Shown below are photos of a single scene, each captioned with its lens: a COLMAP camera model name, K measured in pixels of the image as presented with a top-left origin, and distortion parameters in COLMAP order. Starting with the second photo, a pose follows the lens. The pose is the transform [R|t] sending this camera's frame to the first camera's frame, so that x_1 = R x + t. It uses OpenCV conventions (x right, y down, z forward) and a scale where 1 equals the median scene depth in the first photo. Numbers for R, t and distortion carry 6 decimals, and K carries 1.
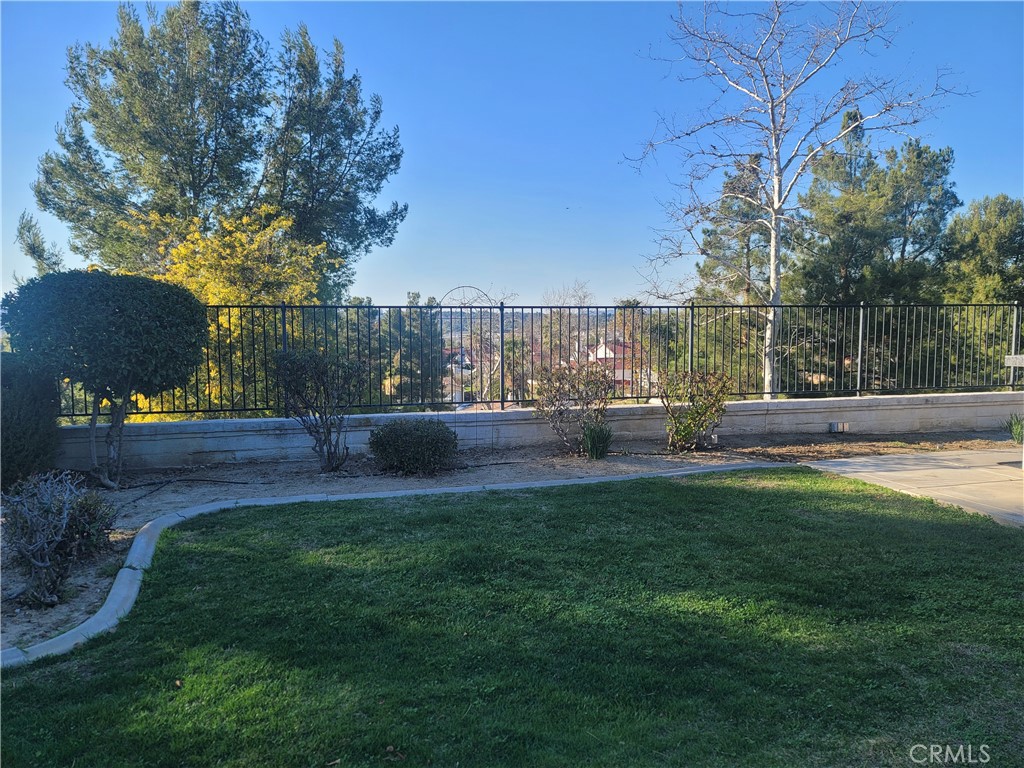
lens RADIAL K [[736.3, 0, 506.3], [0, 736.3, 391.3], [0, 0, 1]] dist [0.081505, -0.066080]
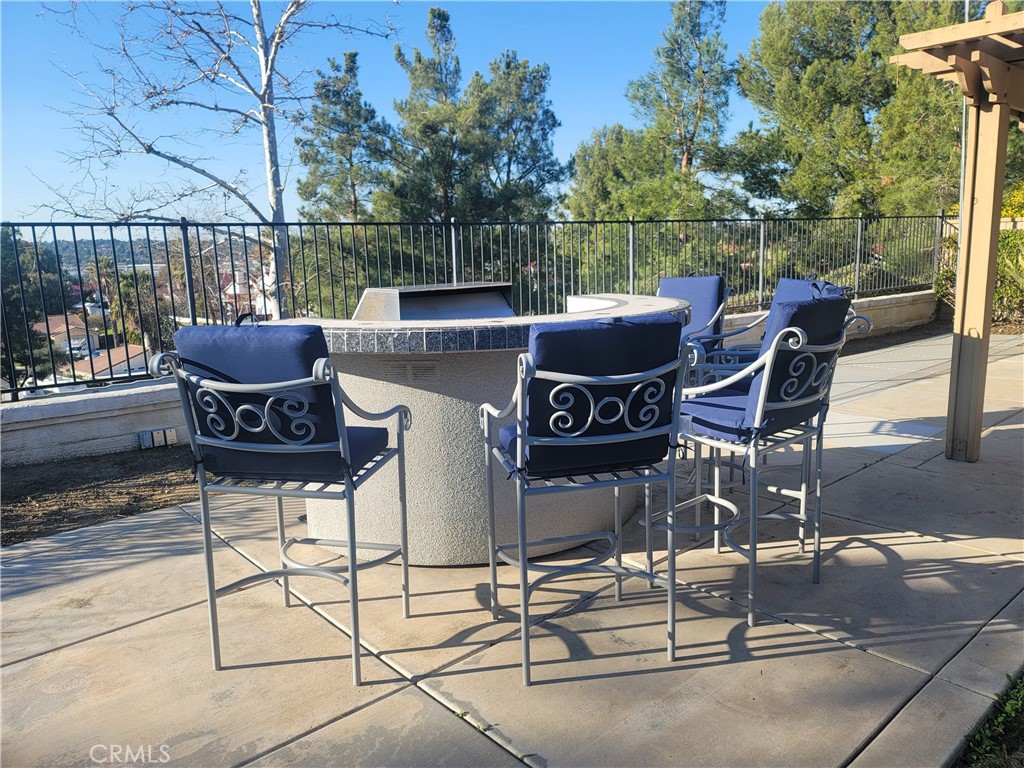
lens RADIAL K [[748.6, 0, 504.6], [0, 748.6, 376.3], [0, 0, 1]] dist [0.082190, -0.069941]
pose [[0.918381, -0.088833, 0.385597, 0.127696], [0.059724, 0.994430, 0.086850, -0.009212], [-0.391164, -0.056732, 0.918571, 0.097905]]
